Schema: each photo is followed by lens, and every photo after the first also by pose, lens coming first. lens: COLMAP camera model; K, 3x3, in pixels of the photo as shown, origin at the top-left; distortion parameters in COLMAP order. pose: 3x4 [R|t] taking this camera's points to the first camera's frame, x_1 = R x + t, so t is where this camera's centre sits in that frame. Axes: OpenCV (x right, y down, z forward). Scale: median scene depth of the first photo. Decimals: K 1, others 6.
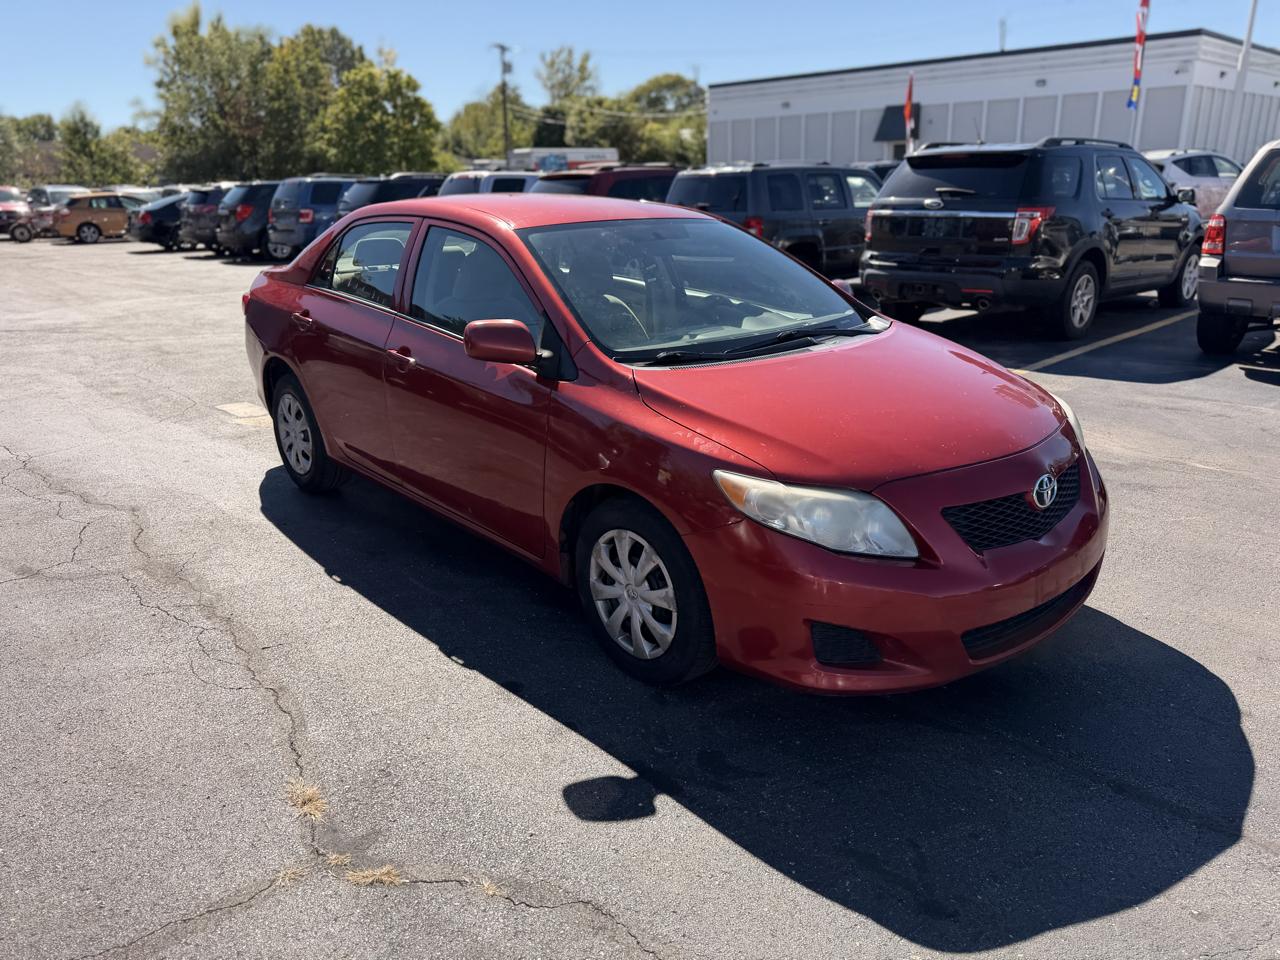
lens RADIAL K [[907.3, 0, 646.6], [0, 907.3, 486.6], [0, 0, 1]] dist [0.020035, -0.027017]
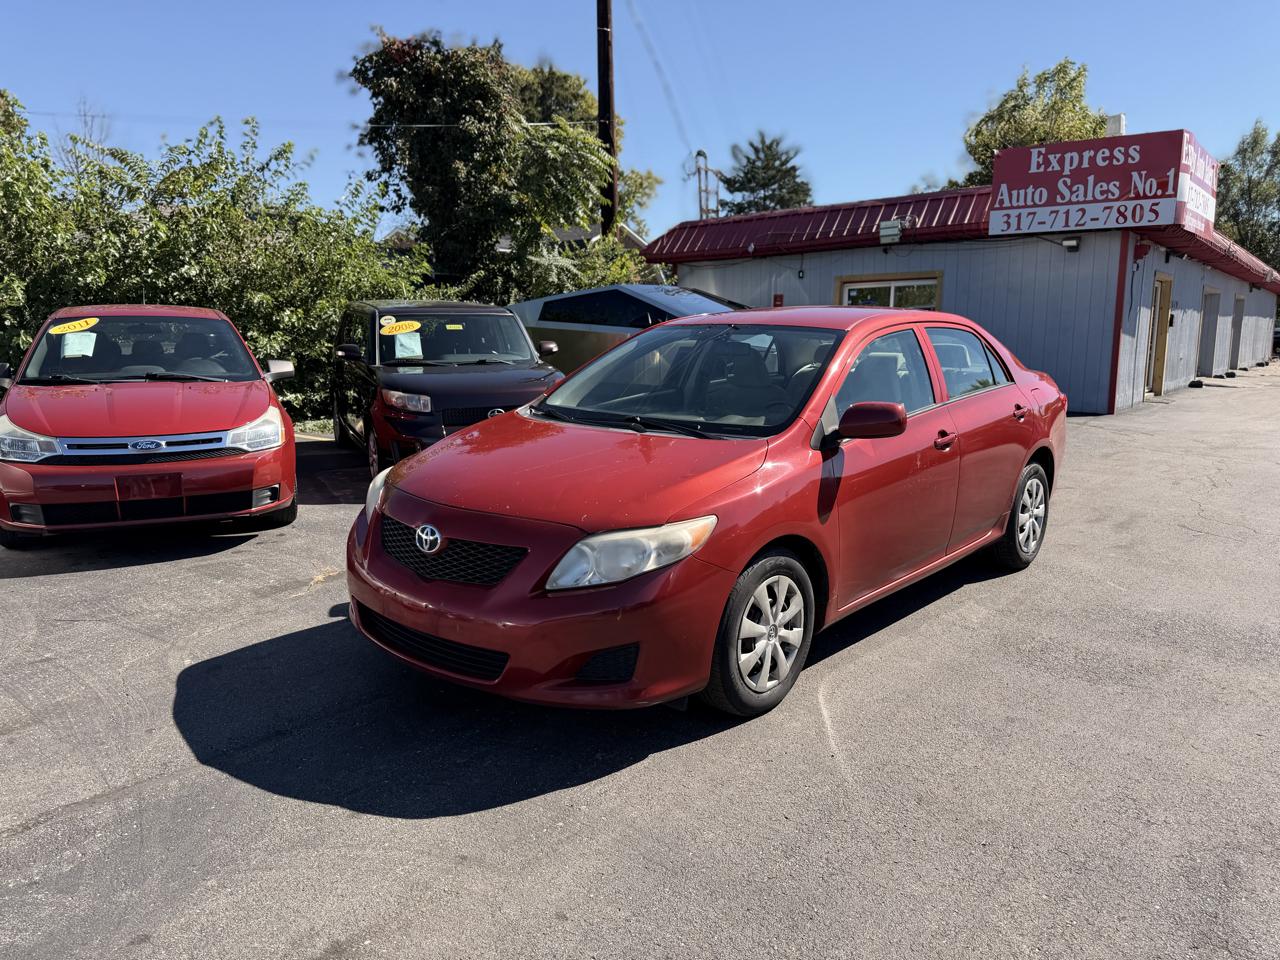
lens RADIAL K [[907.3, 0, 628.8], [0, 907.3, 484.6], [0, 0, 1]] dist [0.020035, -0.027017]
pose [[0.104358, 0.189641, -0.976292, 0.529934], [-0.320186, 0.935794, 0.147549, -0.105564], [0.941589, 0.297197, 0.158378, 0.344270]]
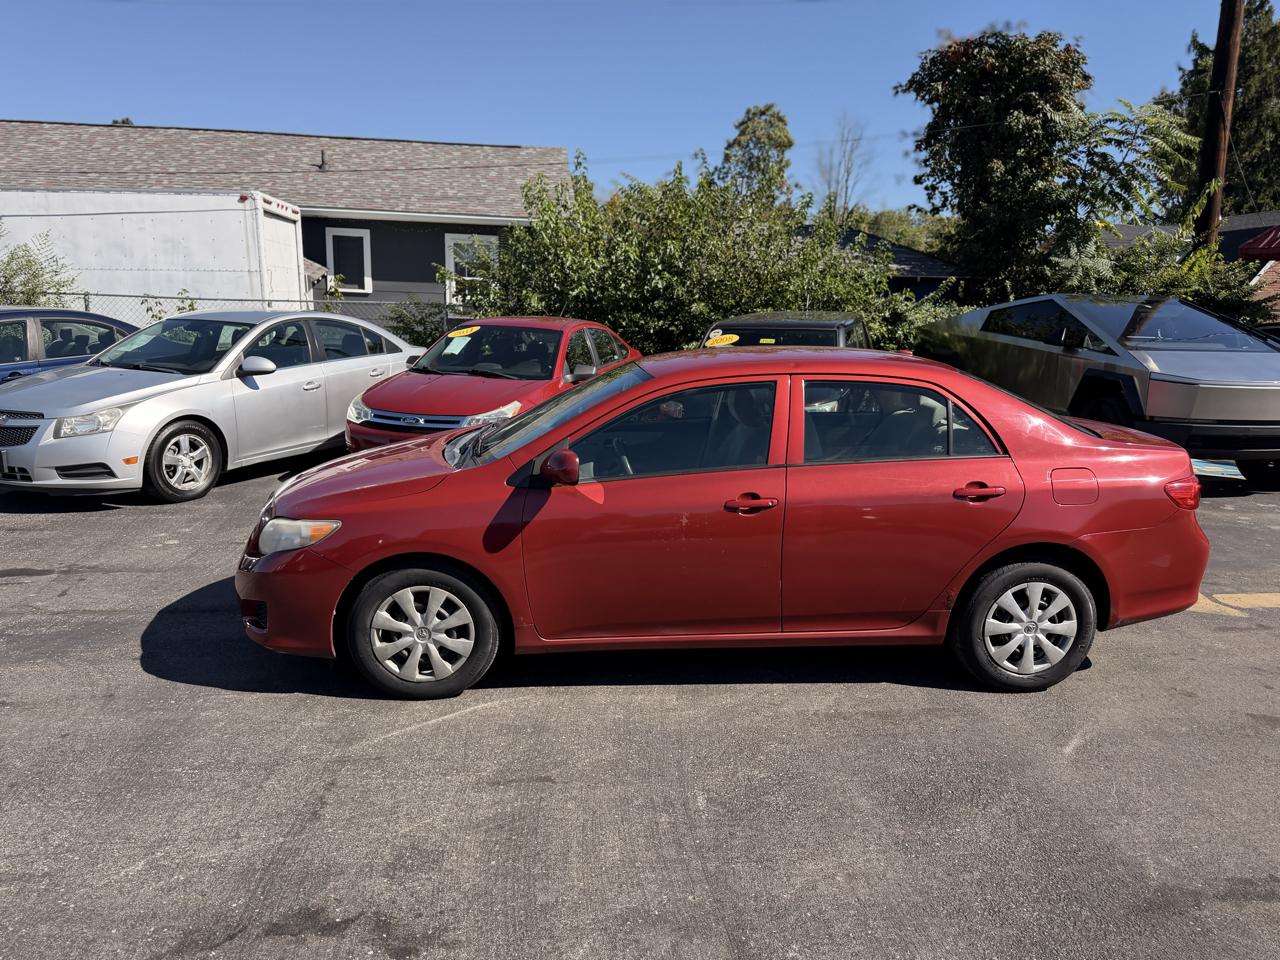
lens RADIAL K [[907.3, 0, 644.2], [0, 907.3, 478.1], [0, 0, 1]] dist [0.020035, -0.027017]
pose [[-0.604838, 0.150638, -0.781971, 0.441816], [-0.269533, 0.885268, 0.379015, -0.286639], [0.749348, 0.440010, -0.494842, 0.773643]]
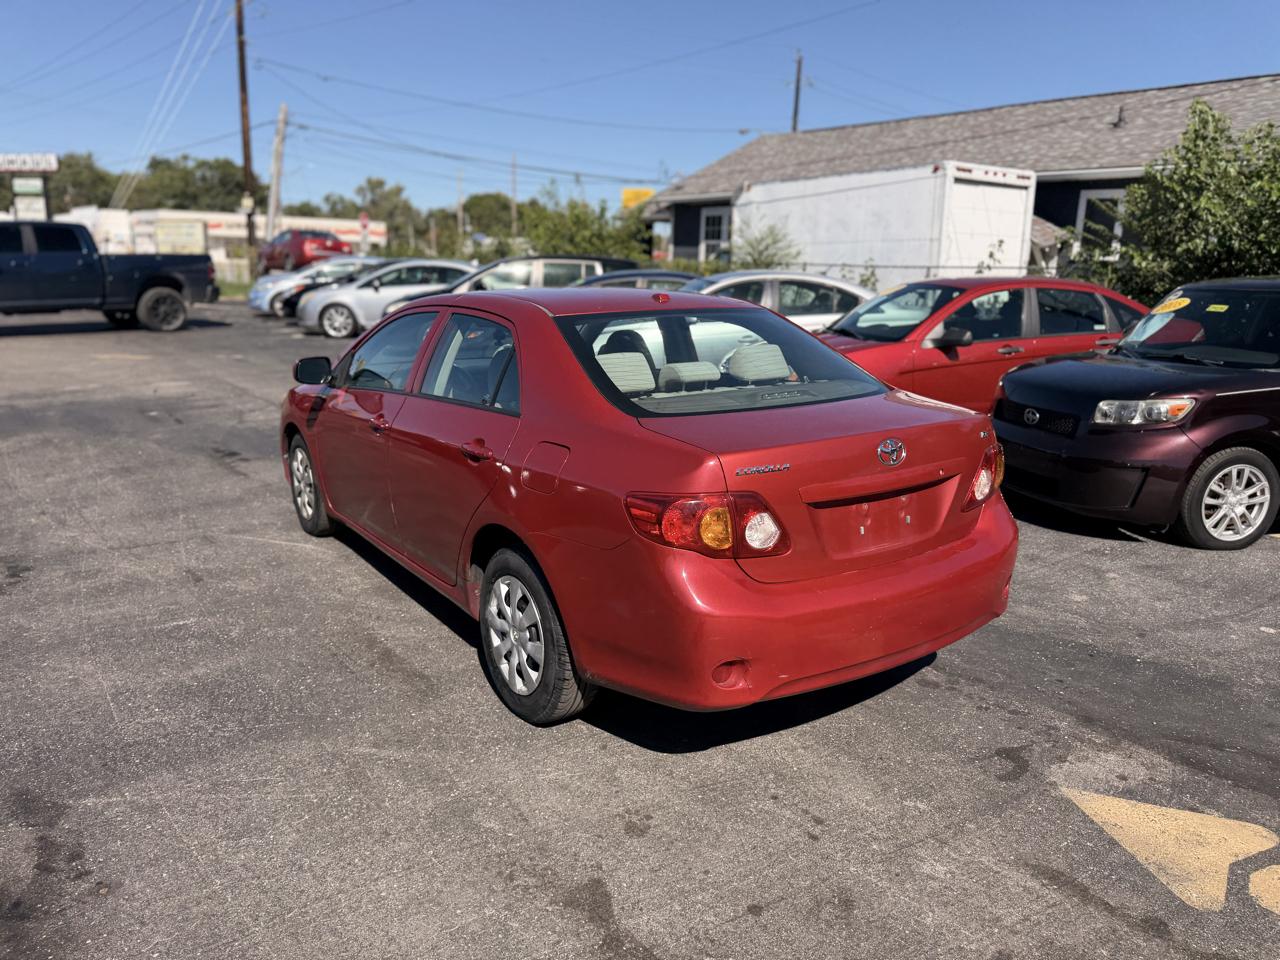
lens RADIAL K [[907.3, 0, 643.2], [0, 907.3, 469.6], [0, 0, 1]] dist [0.020035, -0.027017]
pose [[-0.993159, -0.028675, 0.113191, -0.164795], [0.034666, 0.853260, 0.520333, -0.346736], [-0.111502, 0.520697, -0.846429, 1.012671]]
